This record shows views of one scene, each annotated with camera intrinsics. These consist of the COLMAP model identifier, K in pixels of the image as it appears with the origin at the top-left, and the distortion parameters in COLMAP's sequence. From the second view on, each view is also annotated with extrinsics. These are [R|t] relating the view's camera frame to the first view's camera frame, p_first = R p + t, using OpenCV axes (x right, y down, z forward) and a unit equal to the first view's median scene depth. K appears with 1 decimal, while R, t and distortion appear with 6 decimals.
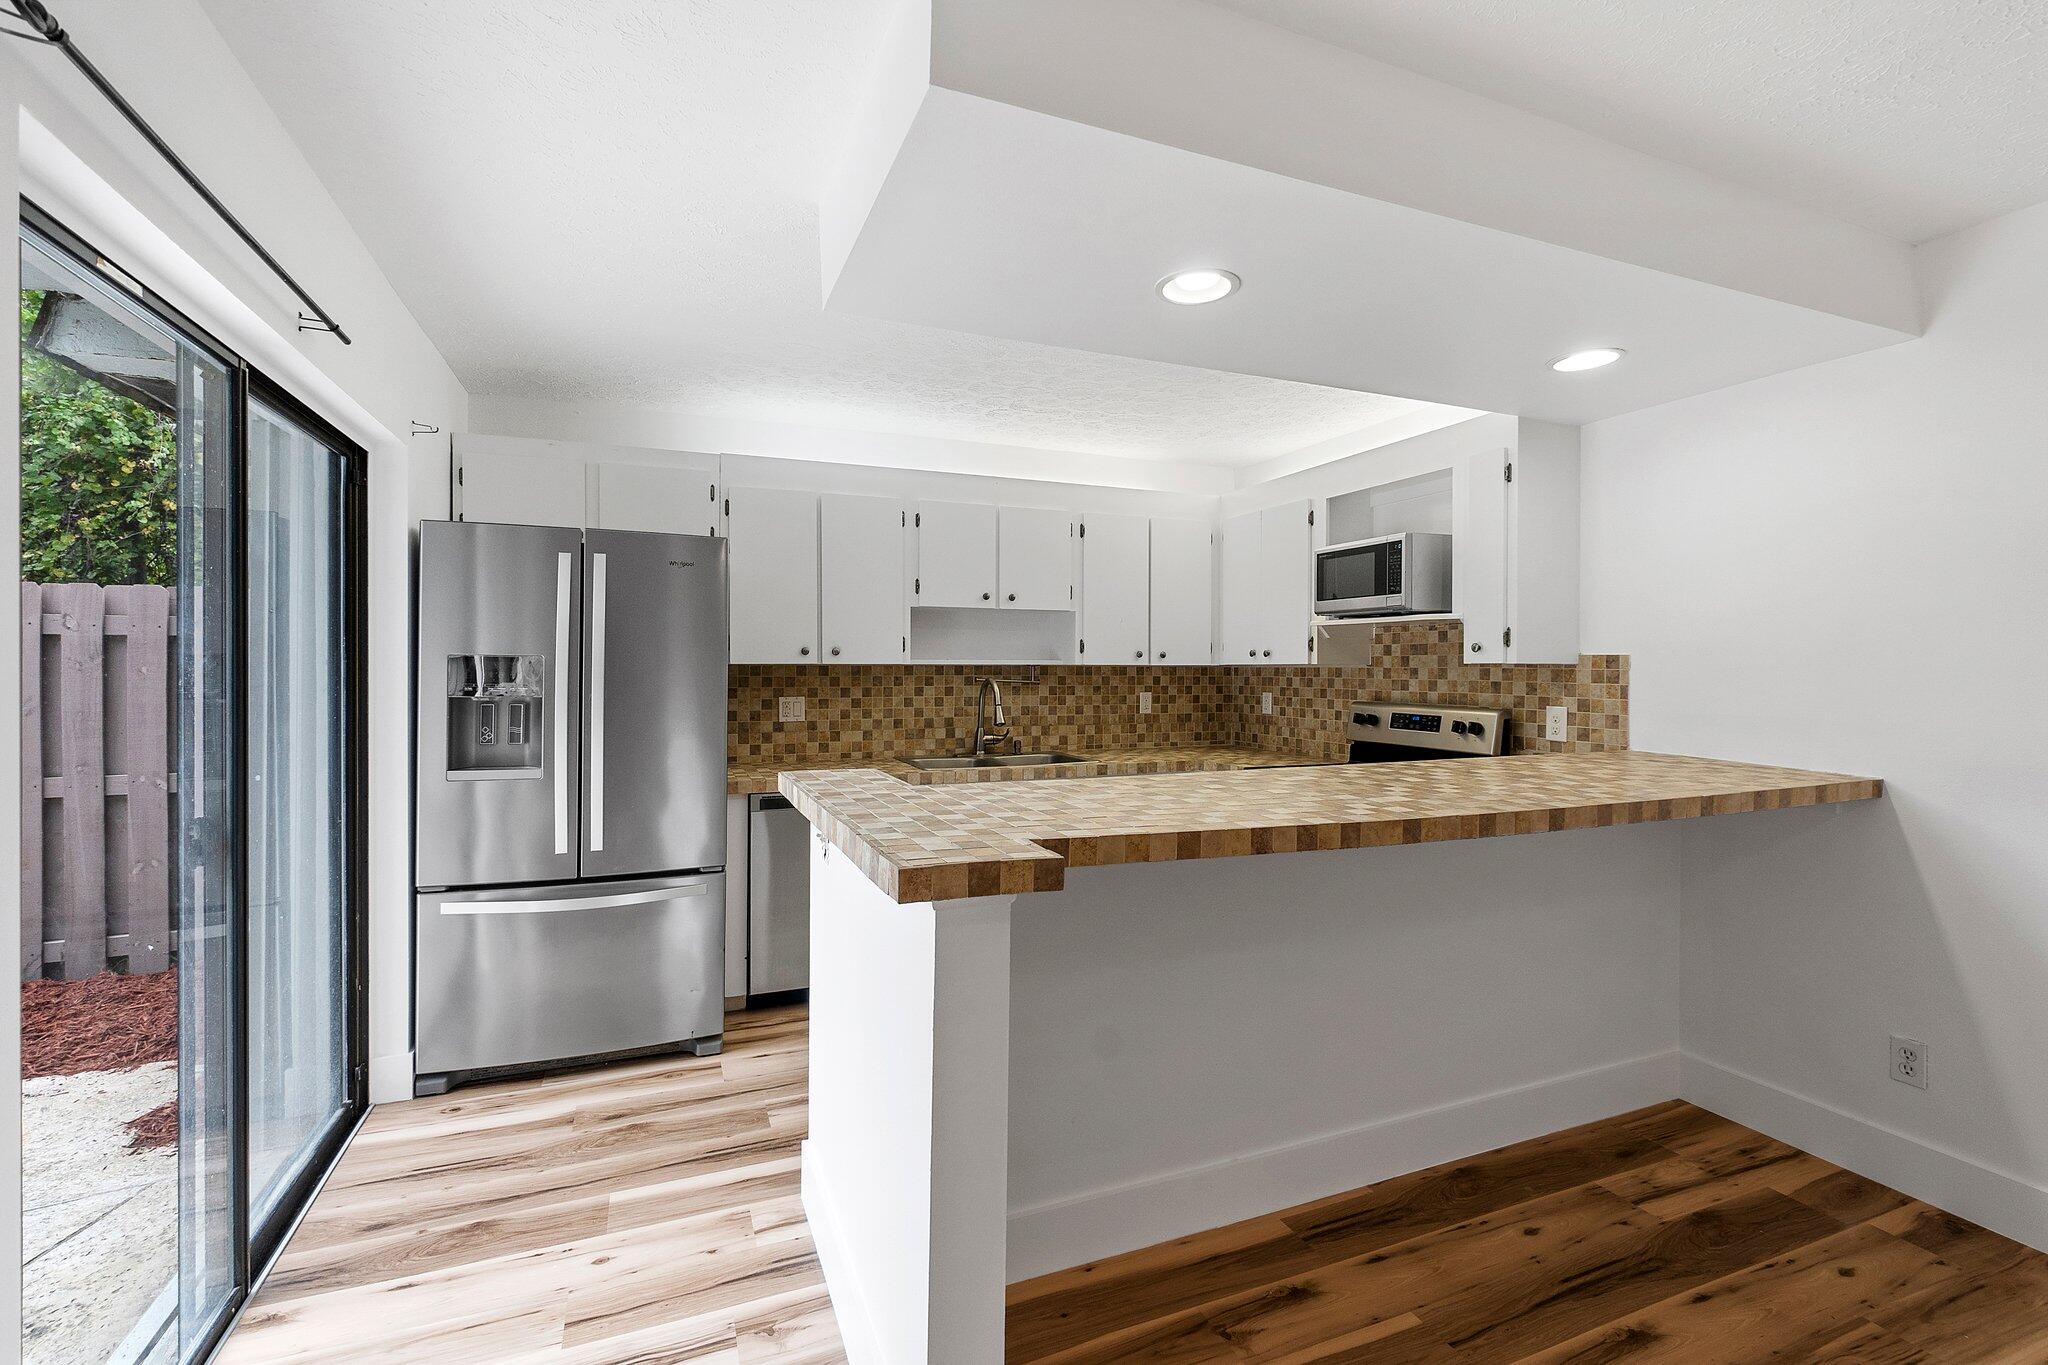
lens RADIAL K [[892.3, 0, 1020.8], [0, 892.3, 674.3], [0, 0, 1]] dist [-0.009681, 0.000370]
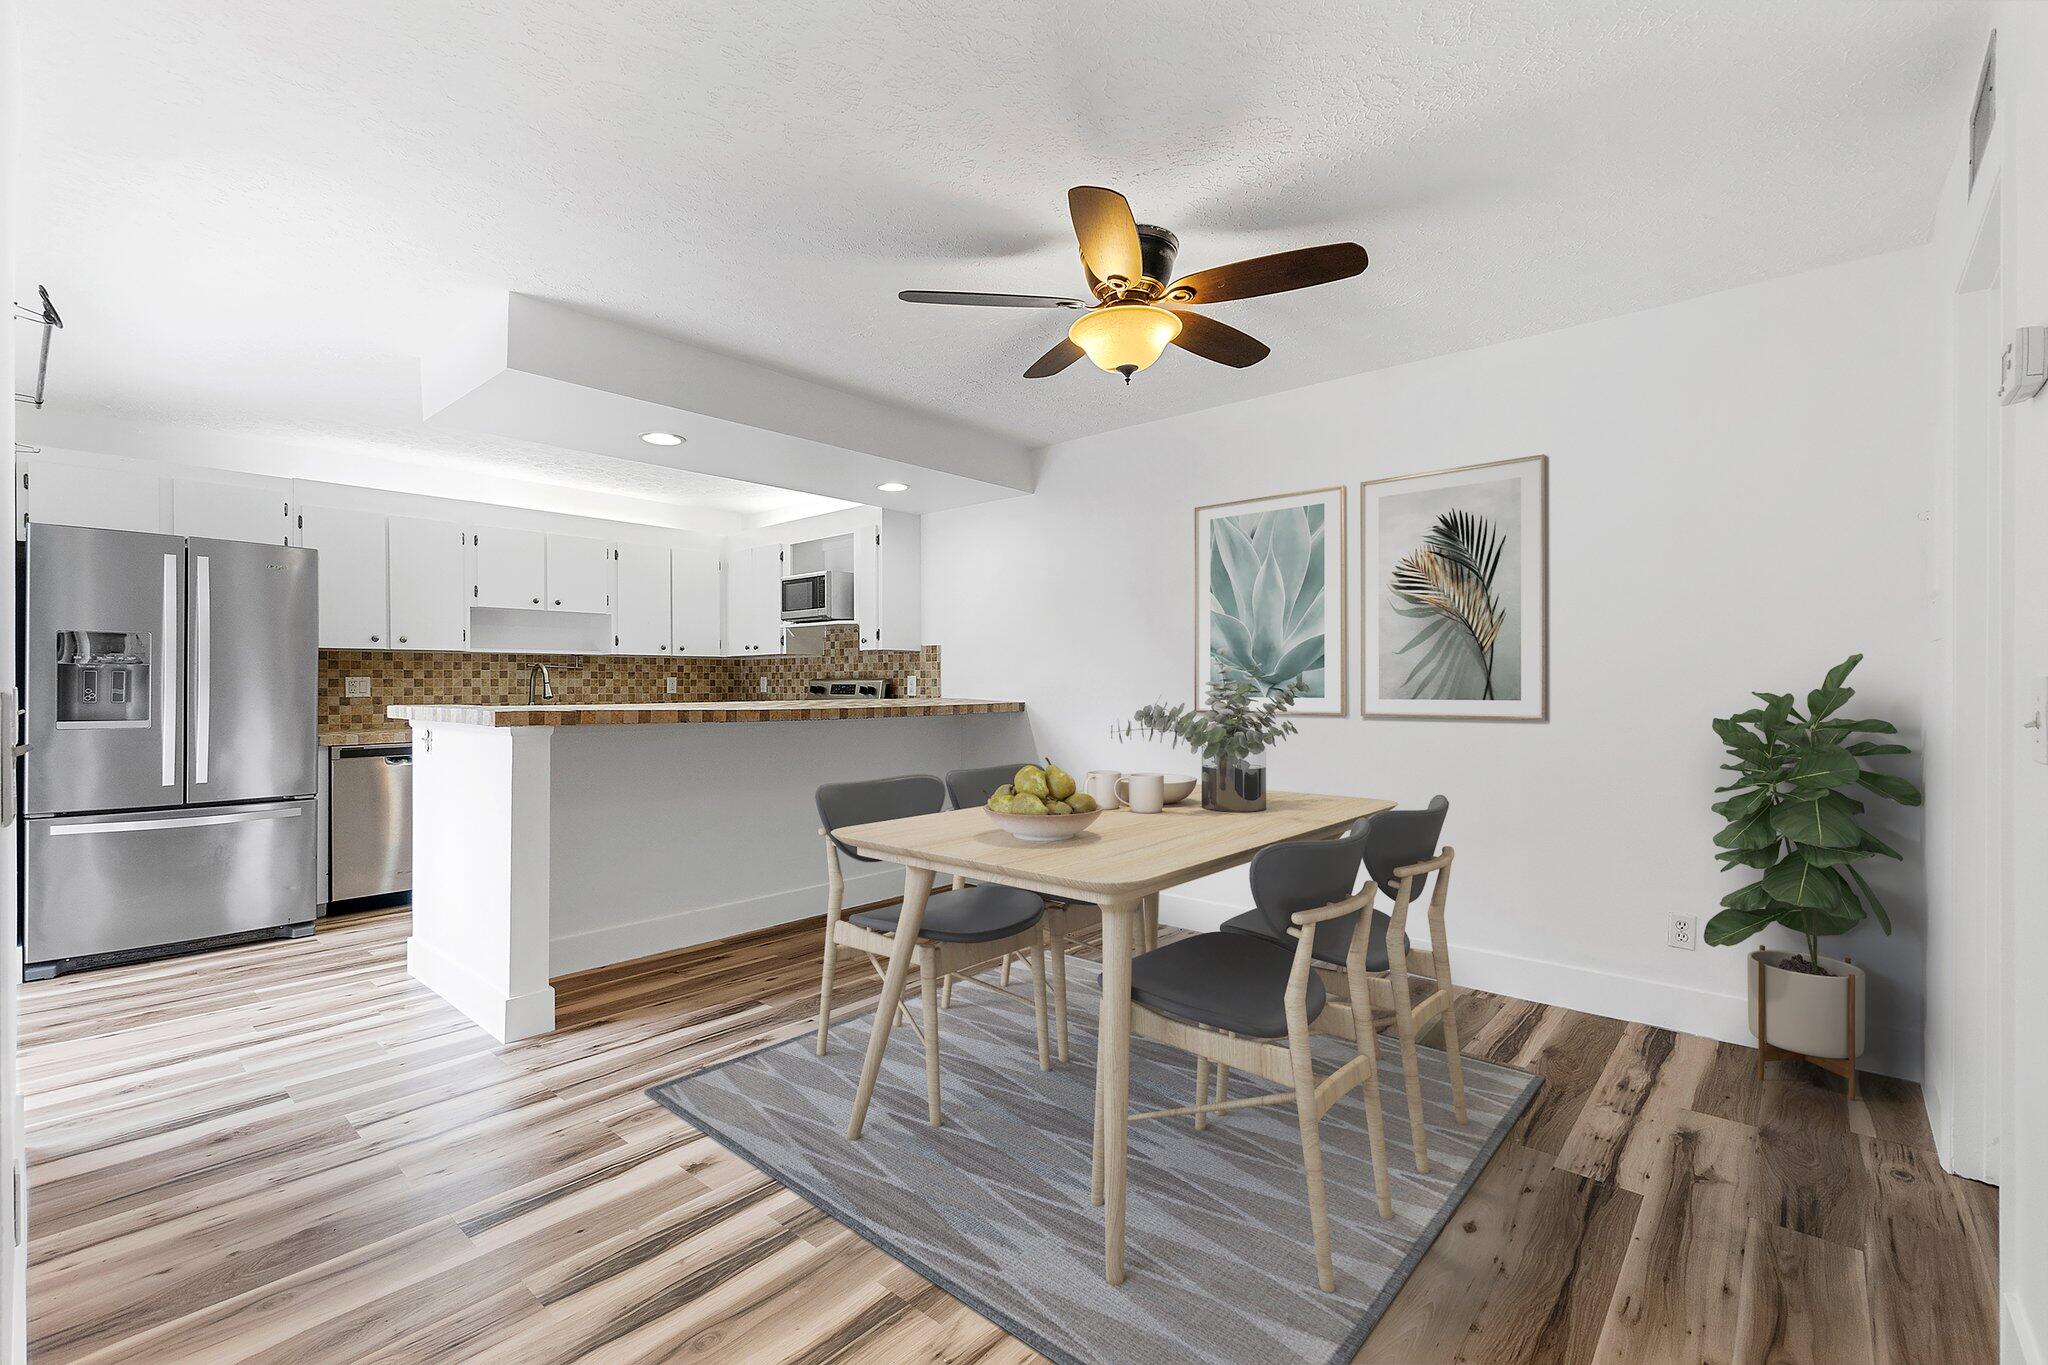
lens RADIAL K [[892.3, 0, 1025.7], [0, 892.3, 687.1], [0, 0, 1]] dist [-0.009681, 0.000370]
pose [[0.894024, -0.006283, 0.447976, 0.019408], [0.008680, 0.999957, -0.003297, 0.053237], [-0.447936, 0.006836, 0.894040, -0.525276]]
